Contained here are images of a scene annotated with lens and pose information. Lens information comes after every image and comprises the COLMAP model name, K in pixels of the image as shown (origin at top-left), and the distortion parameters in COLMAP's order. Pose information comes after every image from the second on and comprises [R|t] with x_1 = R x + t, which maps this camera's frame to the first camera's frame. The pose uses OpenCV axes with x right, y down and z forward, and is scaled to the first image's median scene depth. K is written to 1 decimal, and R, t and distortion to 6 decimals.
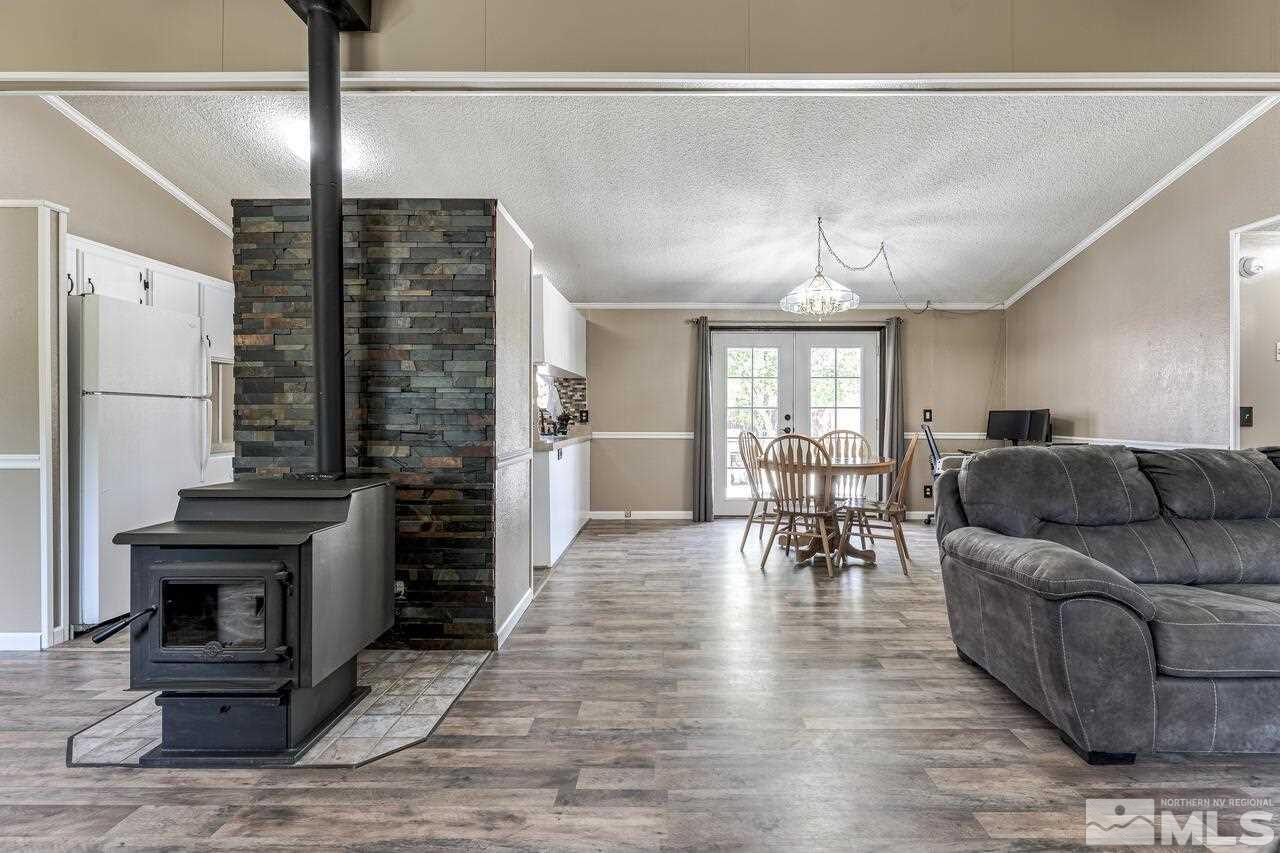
lens RADIAL K [[580.0, 0, 662.7], [0, 580.0, 415.1], [0, 0, 1]] dist [-0.000463, -0.000072]
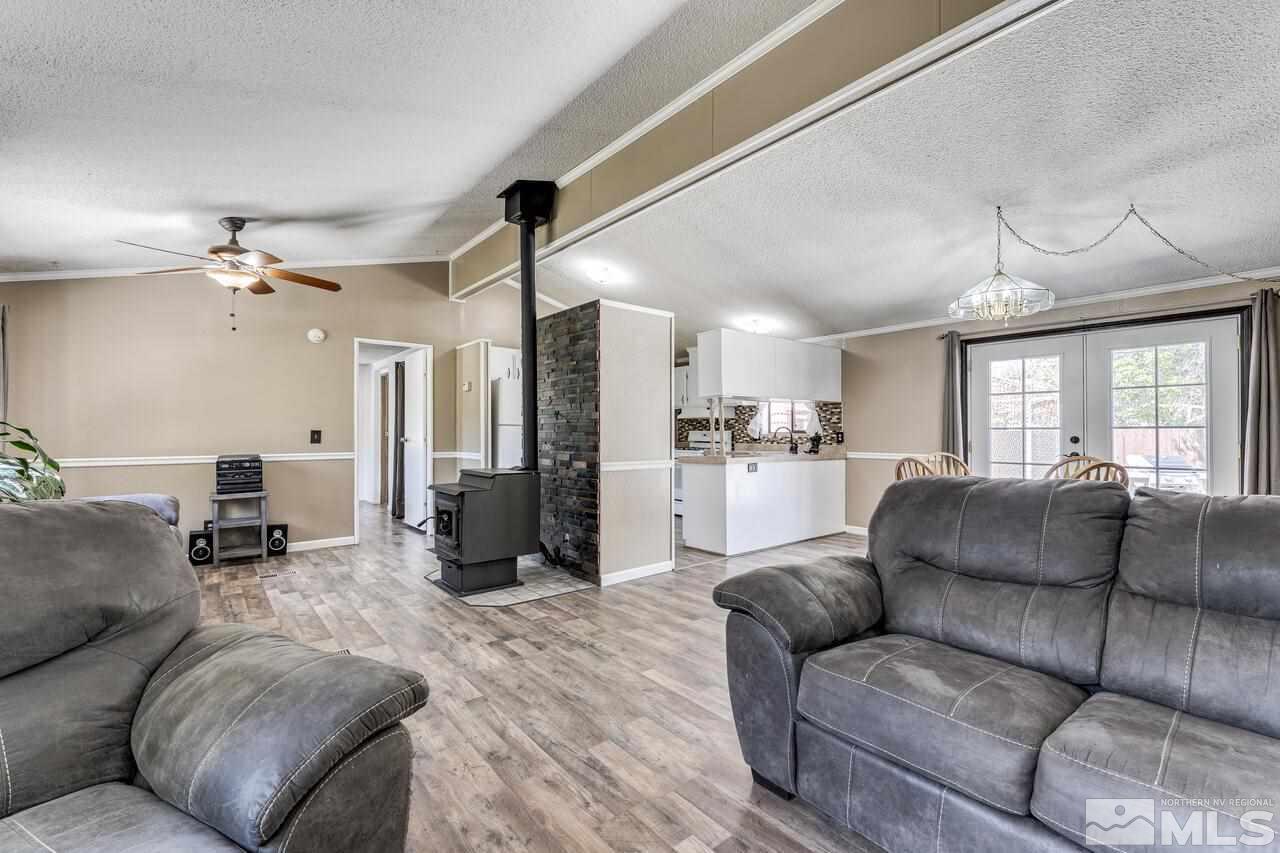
lens RADIAL K [[527.0, 0, 642.7], [0, 527.0, 434.2], [0, 0, 1]] dist [-0.000369, -0.000171]
pose [[0.650683, -0.000431, -0.759350, 0.654090], [-0.001463, 0.999997, -0.001821, -0.002919], [0.759348, 0.002295, 0.650680, 0.120820]]
